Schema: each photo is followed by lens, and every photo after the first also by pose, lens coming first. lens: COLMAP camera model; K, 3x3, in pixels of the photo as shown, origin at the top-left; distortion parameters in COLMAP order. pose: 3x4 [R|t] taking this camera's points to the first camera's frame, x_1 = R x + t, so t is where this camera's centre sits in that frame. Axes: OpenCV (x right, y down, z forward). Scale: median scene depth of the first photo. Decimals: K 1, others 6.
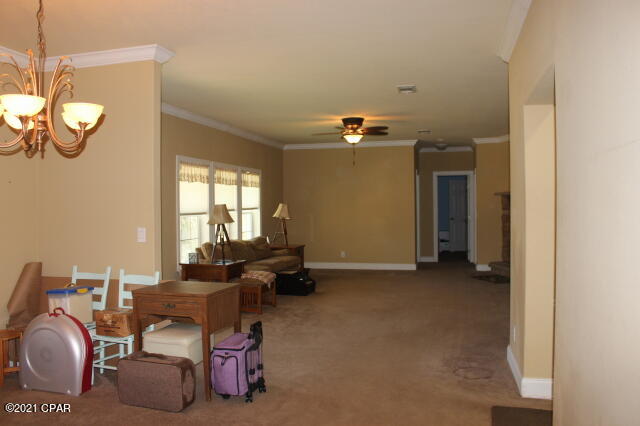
lens RADIAL K [[544.5, 0, 316.9], [0, 544.5, 208.5], [0, 0, 1]] dist [-0.126825, 0.101668]
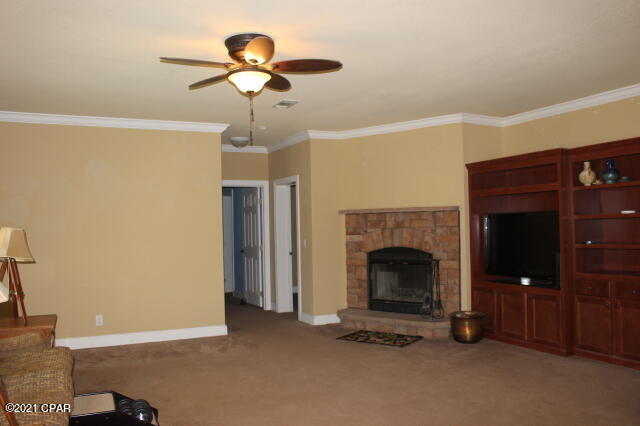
lens RADIAL K [[544.5, 0, 321.8], [0, 544.5, 215.2], [0, 0, 1]] dist [-0.126825, 0.101668]
pose [[0.751333, 0.010802, 0.659834, -0.158309], [0.018269, 0.999142, -0.037159, 0.003273], [-0.659670, 0.039973, 0.750492, 0.511844]]
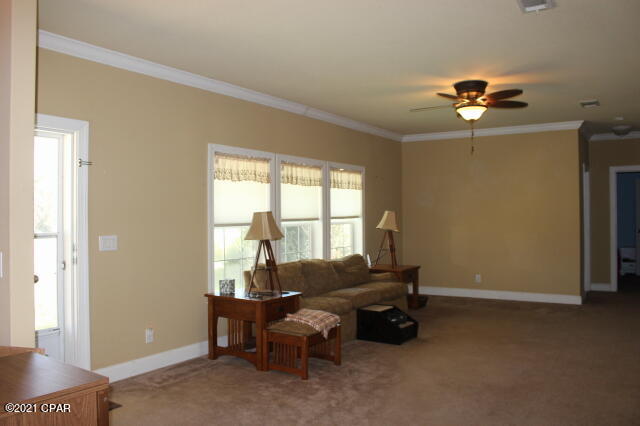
lens RADIAL K [[544.5, 0, 317.9], [0, 544.5, 214.9], [0, 0, 1]] dist [-0.126825, 0.101668]
pose [[0.952202, 0.000999, -0.305467, 0.073599], [-0.001712, 0.999996, -0.002066, -0.001372], [0.305464, 0.002490, 0.952200, 0.258710]]
